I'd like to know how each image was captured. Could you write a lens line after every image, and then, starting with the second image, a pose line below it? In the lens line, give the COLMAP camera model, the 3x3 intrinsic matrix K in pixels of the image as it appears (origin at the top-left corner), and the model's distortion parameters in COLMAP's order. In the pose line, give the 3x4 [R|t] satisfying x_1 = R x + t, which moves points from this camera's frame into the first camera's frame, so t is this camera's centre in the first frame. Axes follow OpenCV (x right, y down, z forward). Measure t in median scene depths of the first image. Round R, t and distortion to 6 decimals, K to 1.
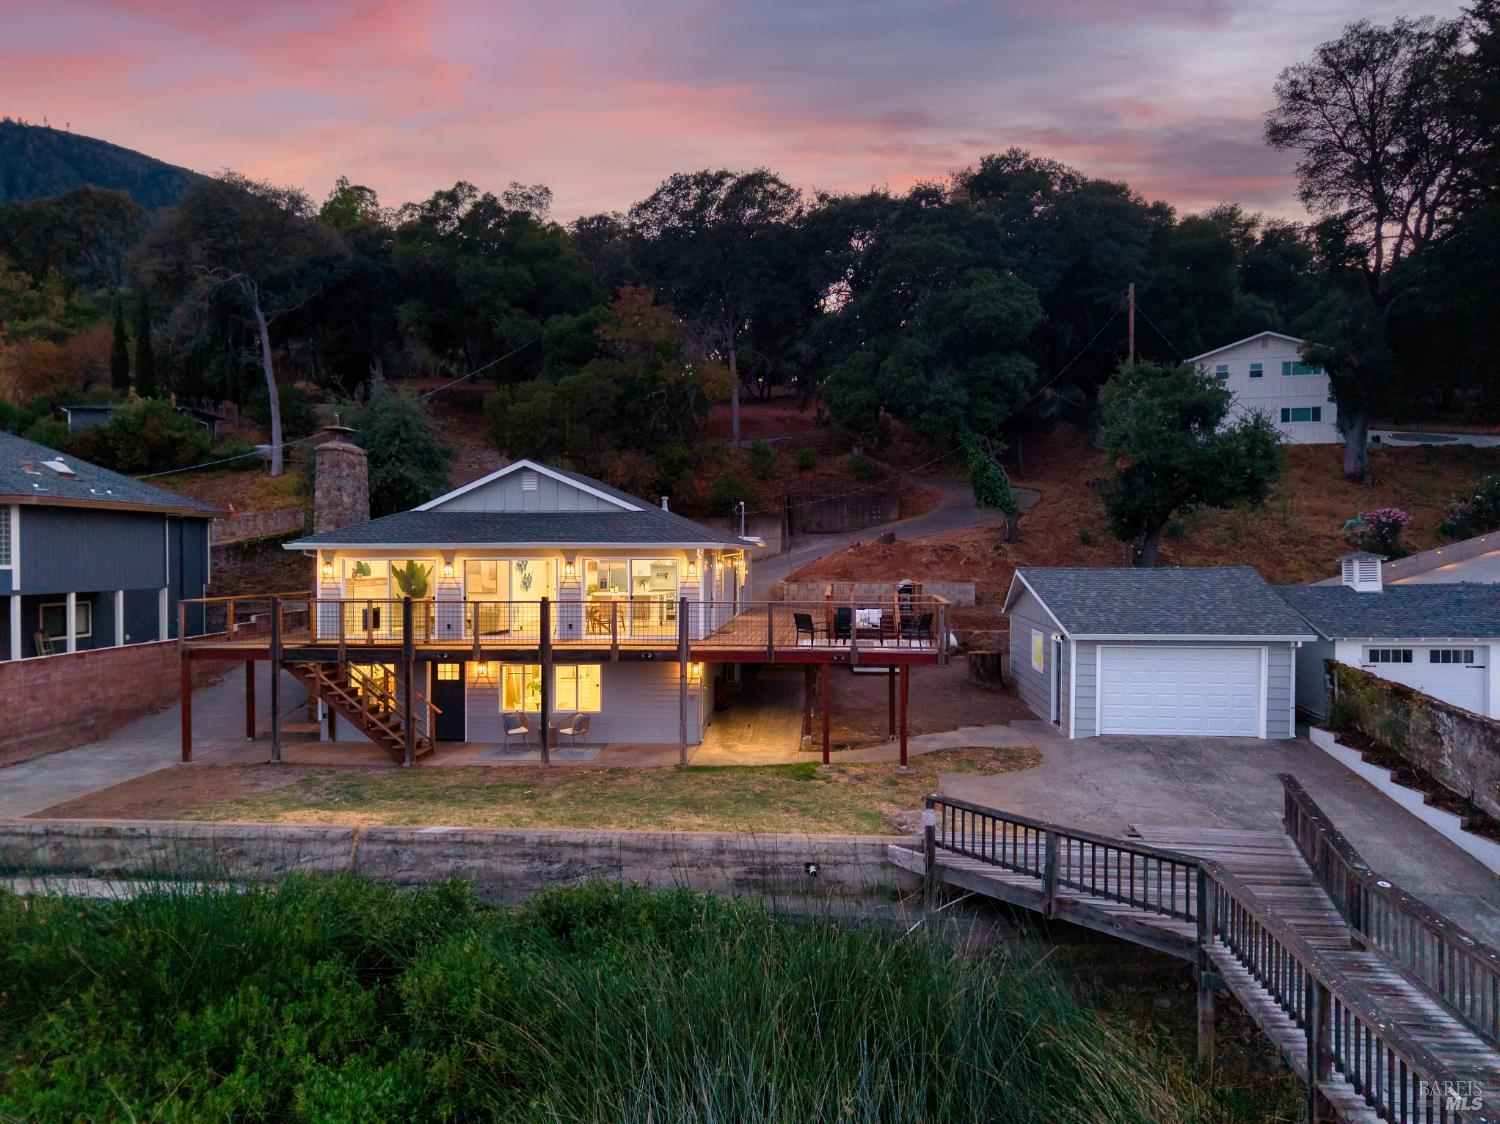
lens RADIAL K [[1027.1, 0, 723.7], [0, 1027.1, 560.5], [0, 0, 1]] dist [0.002990, 0.000858]
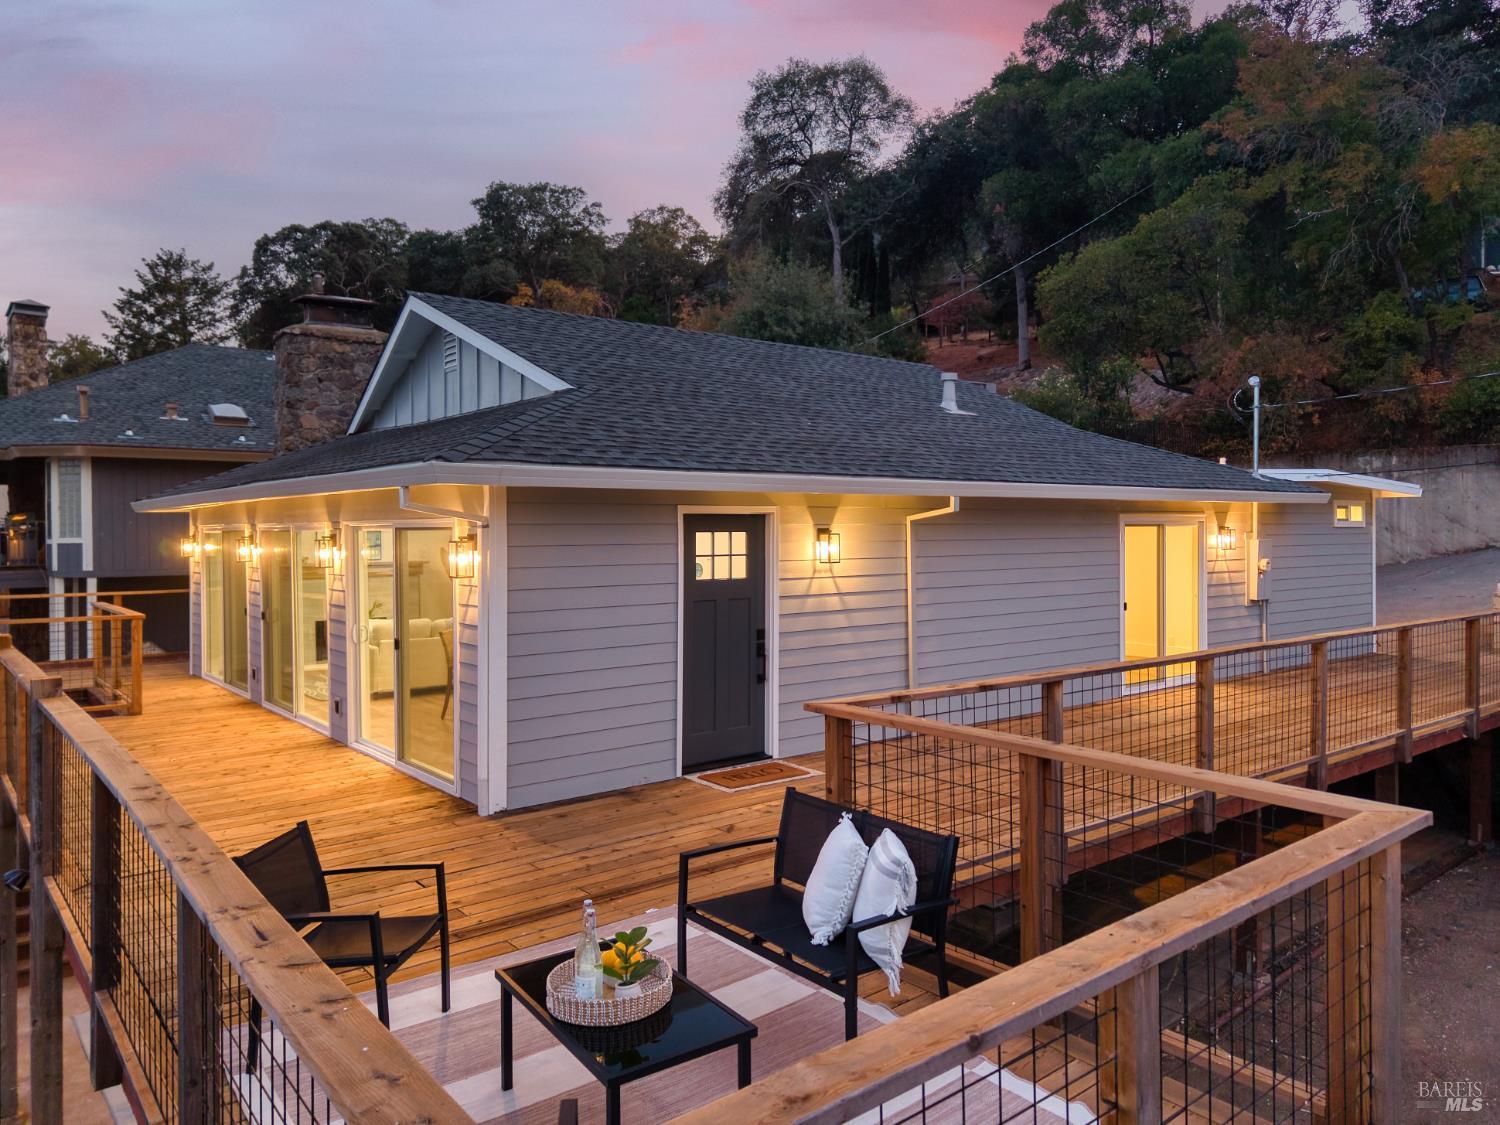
lens RADIAL K [[1058.3, 0, 771.1], [0, 1058.3, 530.9], [0, 0, 1]] dist [0.002615, -0.005480]
pose [[0.704309, -0.001624, -0.709891, 0.219883], [0.000075, 0.999998, -0.002213, 0.000946], [0.709893, 0.001505, 0.704308, 0.779573]]
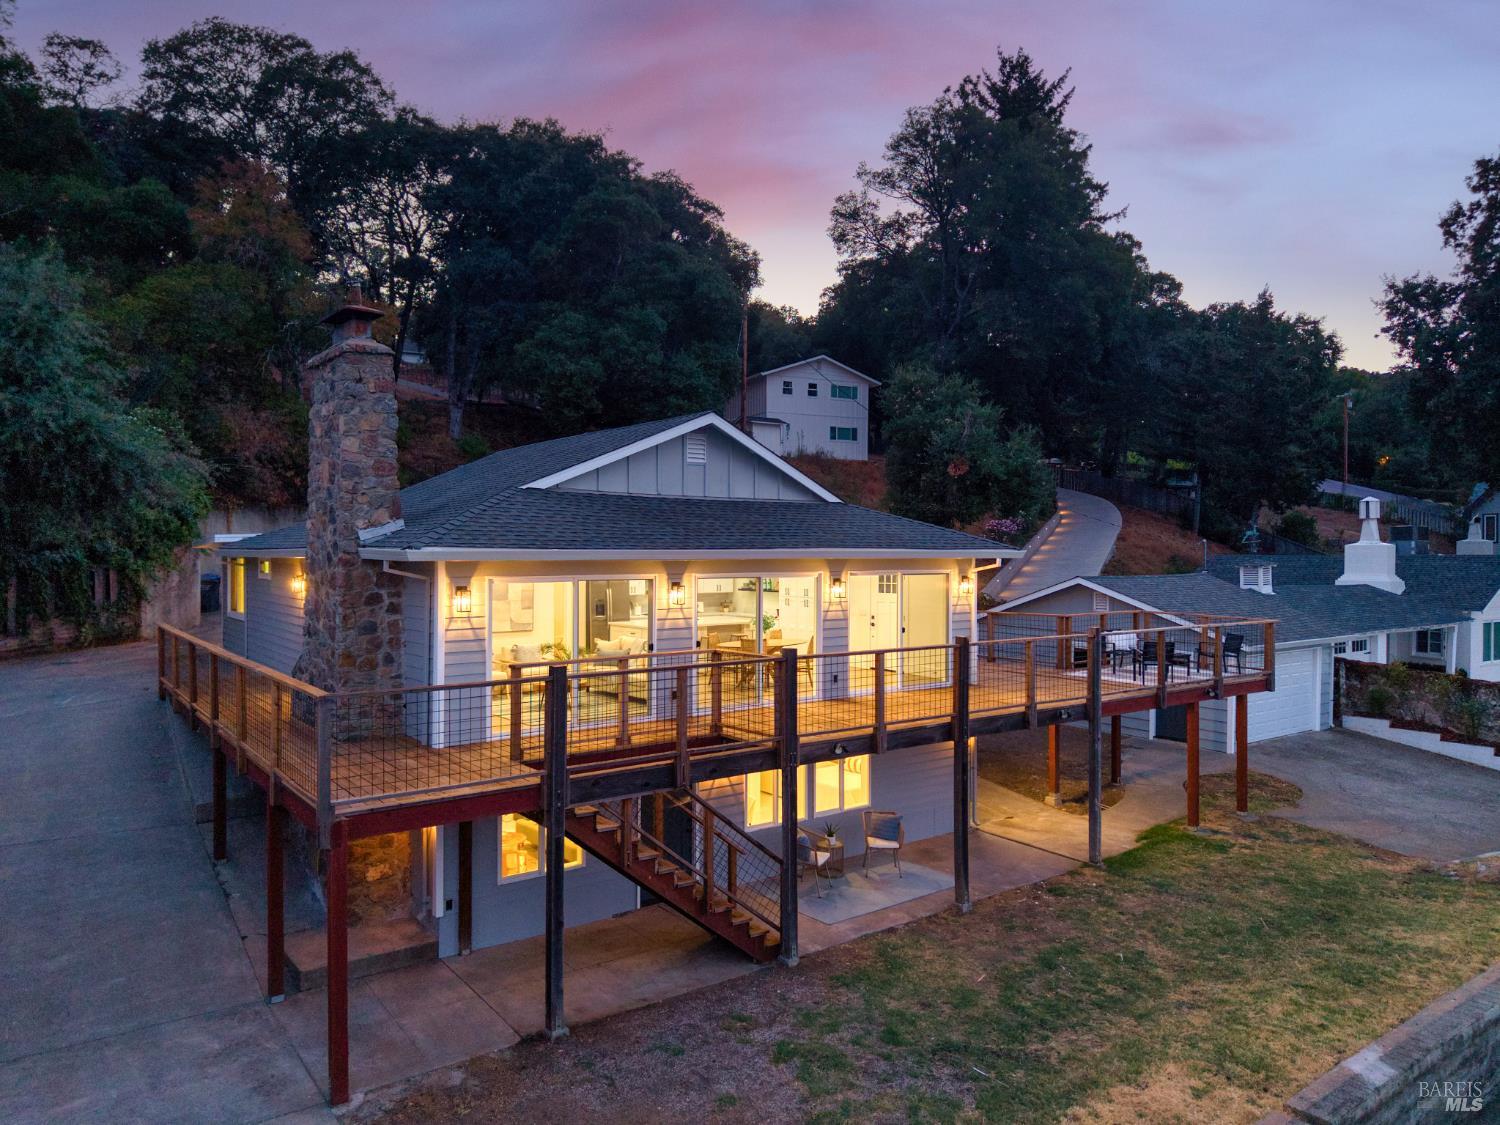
lens RADIAL K [[1035.5, 0, 750.0], [0, 1035.5, 562.5], [0, 0, 1]] dist [0.007600, -0.000172]
pose [[0.738583, -0.005319, 0.674141, -0.582819], [0.003324, 0.999985, 0.004249, -0.010865], [-0.674154, -0.000897, 0.738590, 0.518605]]
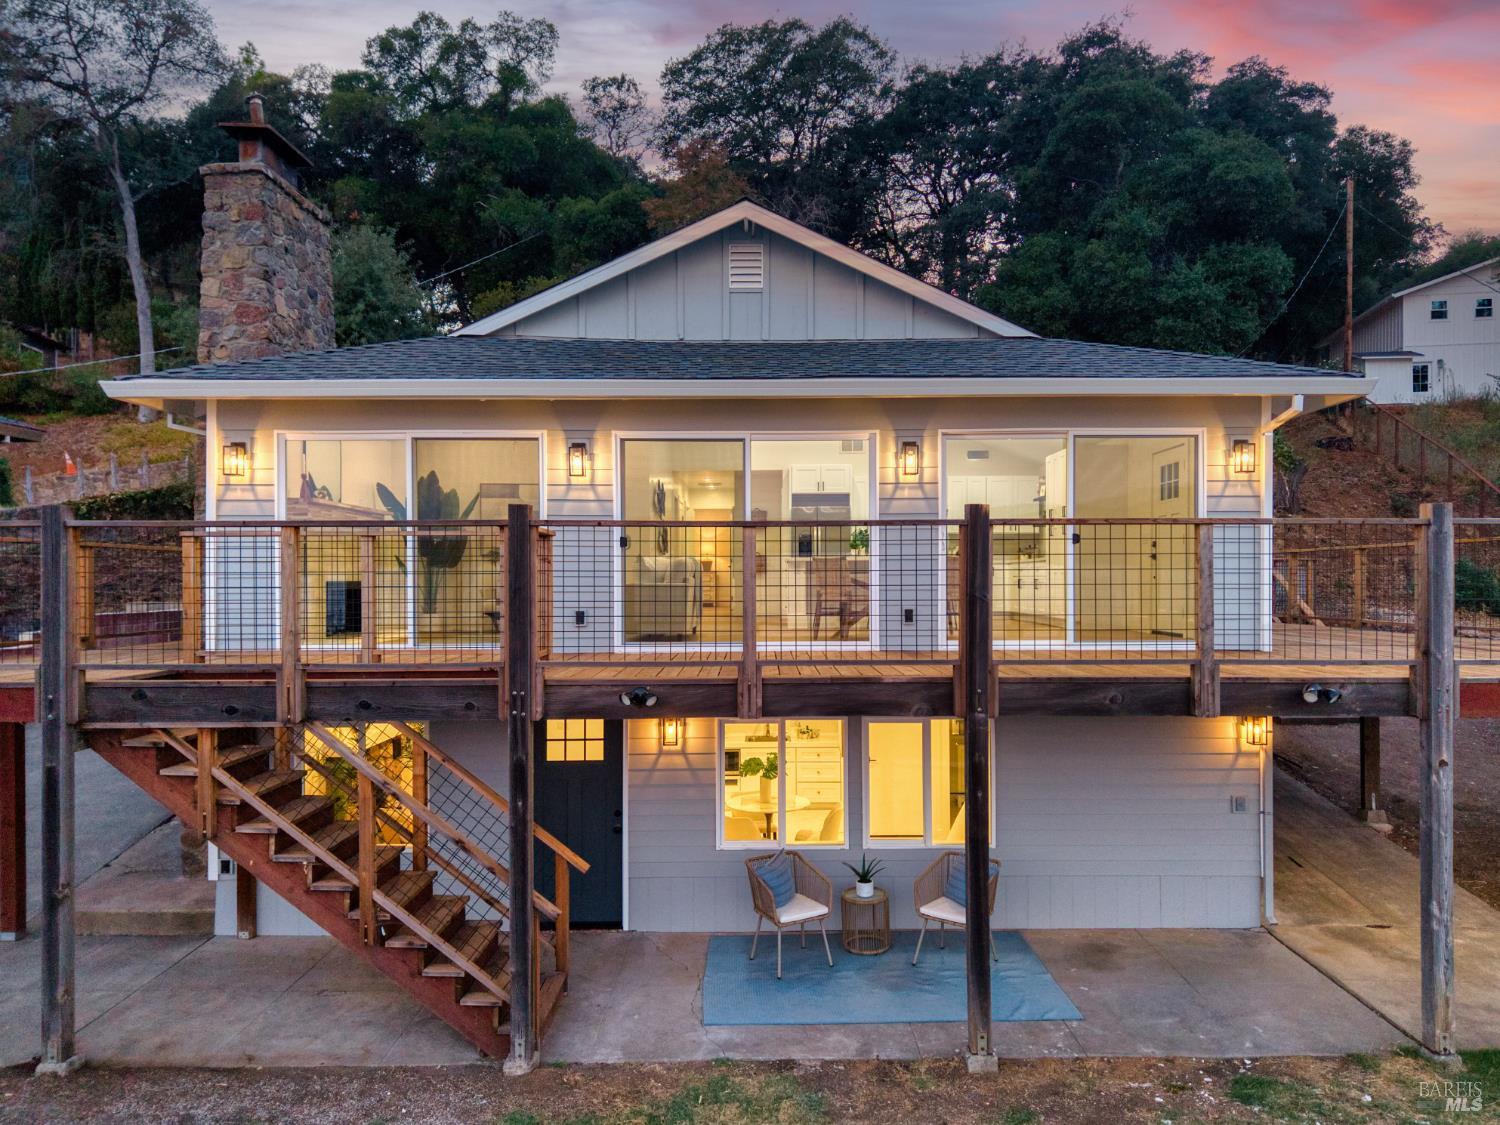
lens RADIAL K [[1055.1, 0, 747.6], [0, 1055.1, 579.3], [0, 0, 1]] dist [0.005427, -0.001153]
pose [[0.995744, -0.001194, 0.092154, -0.227824], [0.001906, 0.999969, -0.007641, 0.050397], [-0.092142, 0.007784, 0.995715, 0.580998]]
